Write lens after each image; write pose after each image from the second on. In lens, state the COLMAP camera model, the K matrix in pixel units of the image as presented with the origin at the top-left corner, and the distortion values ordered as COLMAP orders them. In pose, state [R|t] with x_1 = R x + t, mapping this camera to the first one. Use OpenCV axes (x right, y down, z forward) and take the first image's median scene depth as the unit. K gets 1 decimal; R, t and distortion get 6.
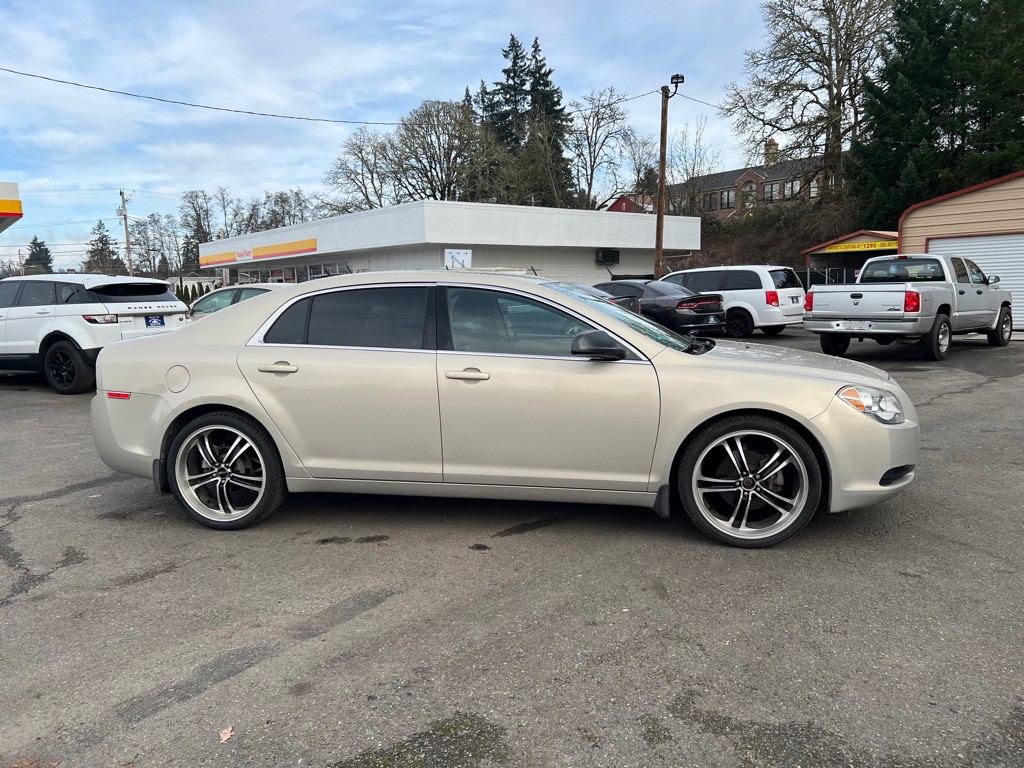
lens RADIAL K [[767.0, 0, 514.1], [0, 767.0, 388.0], [0, 0, 1]] dist [0.053540, -0.060899]
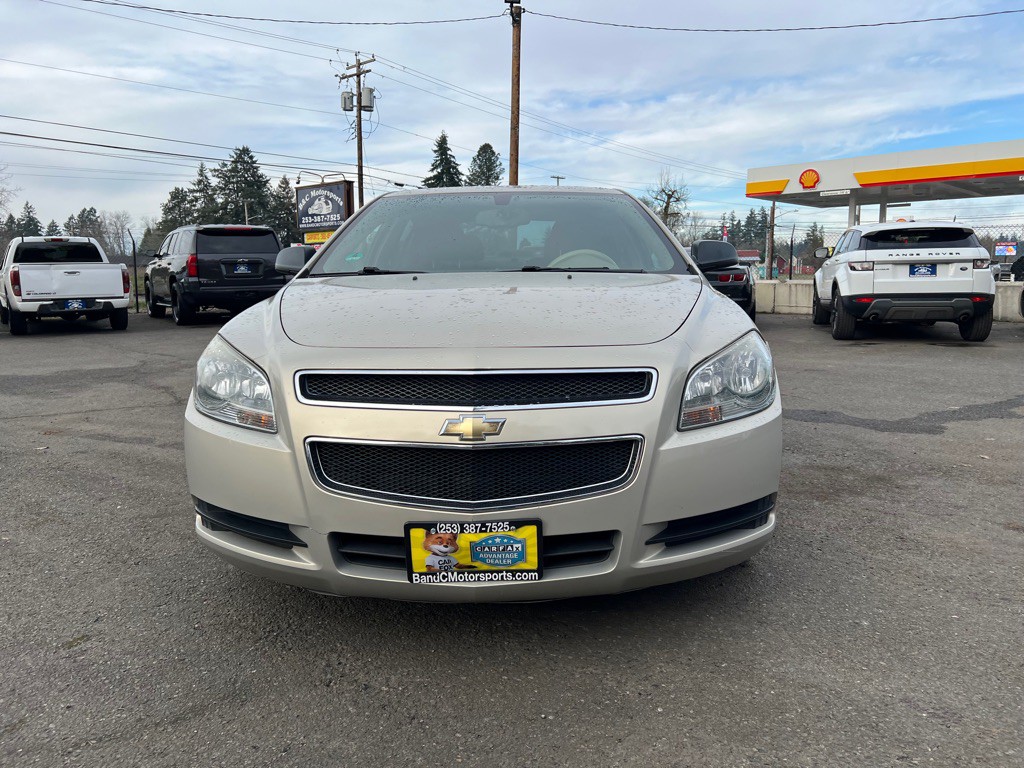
lens RADIAL K [[767.0, 0, 524.2], [0, 767.0, 378.9], [0, 0, 1]] dist [0.053540, -0.060899]
pose [[0.161694, 0.150377, -0.975316, 0.159354], [-0.117457, 0.984229, 0.132278, -0.011314], [0.979826, 0.093169, 0.176806, 0.172486]]
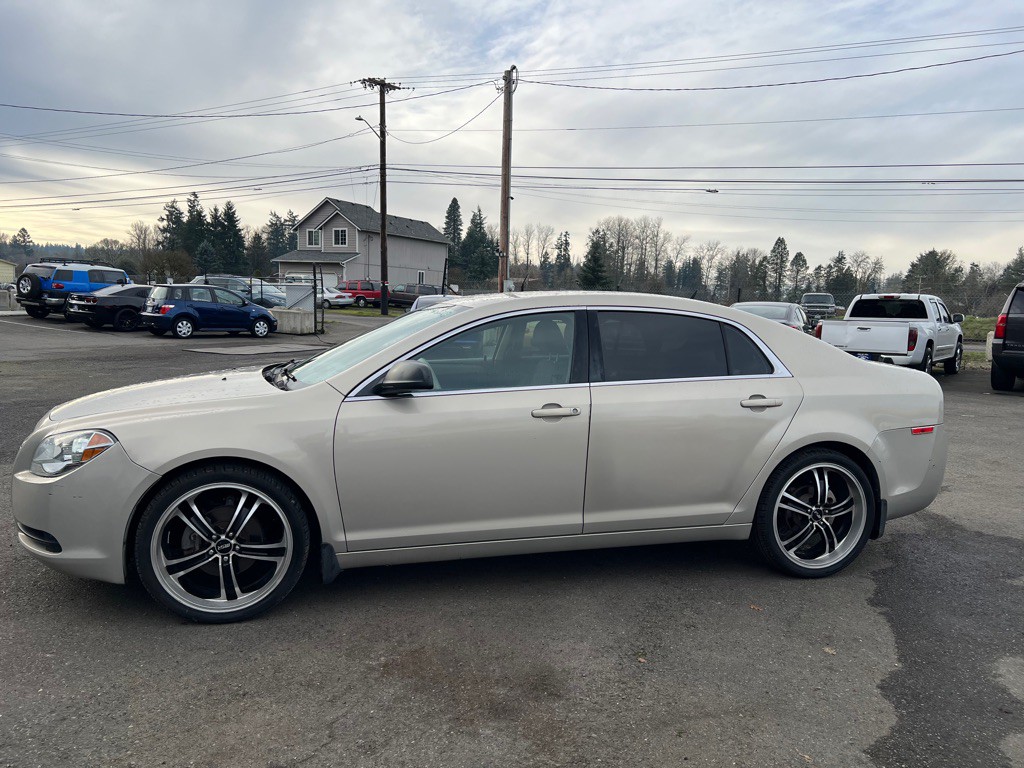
lens RADIAL K [[767.0, 0, 517.9], [0, 767.0, 390.7], [0, 0, 1]] dist [0.053540, -0.060899]
pose [[-0.905218, 0.043187, -0.422748, 0.068233], [-0.064330, 0.969430, 0.236783, -0.048960], [0.420051, 0.241536, -0.874767, 0.351494]]
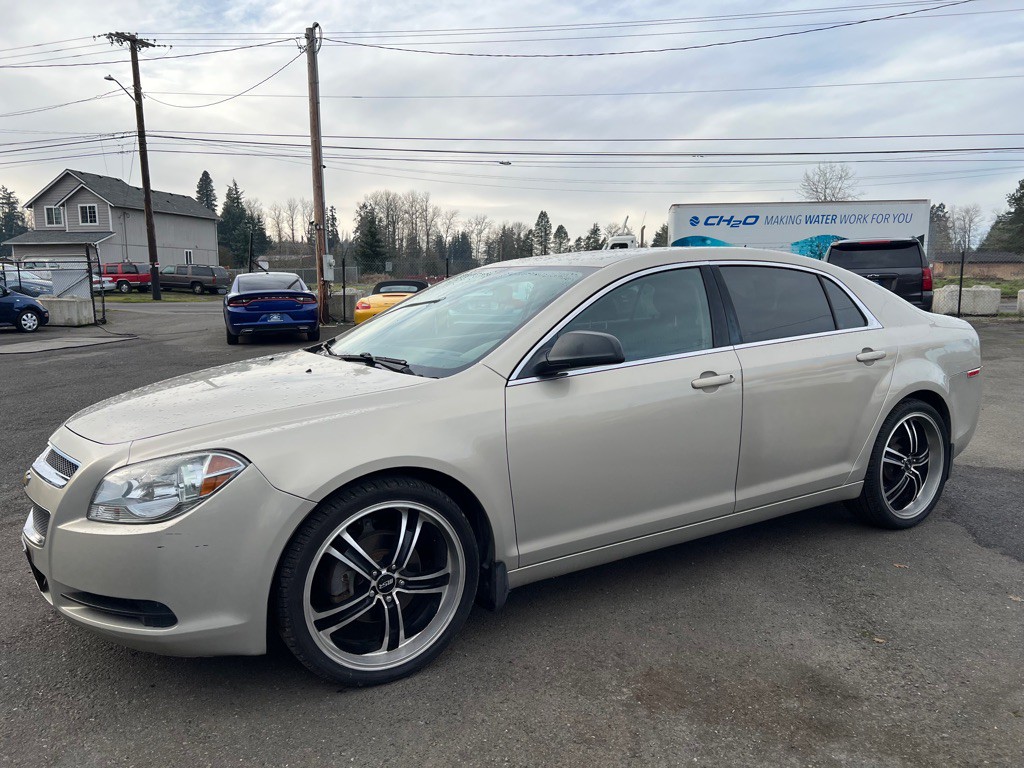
lens RADIAL K [[767.0, 0, 510.6], [0, 767.0, 393.9], [0, 0, 1]] dist [0.053540, -0.060899]
pose [[-0.748022, 0.124909, -0.651814, 0.109800], [-0.058992, 0.965728, 0.252763, -0.039818], [0.661047, 0.227524, -0.715017, 0.299916]]
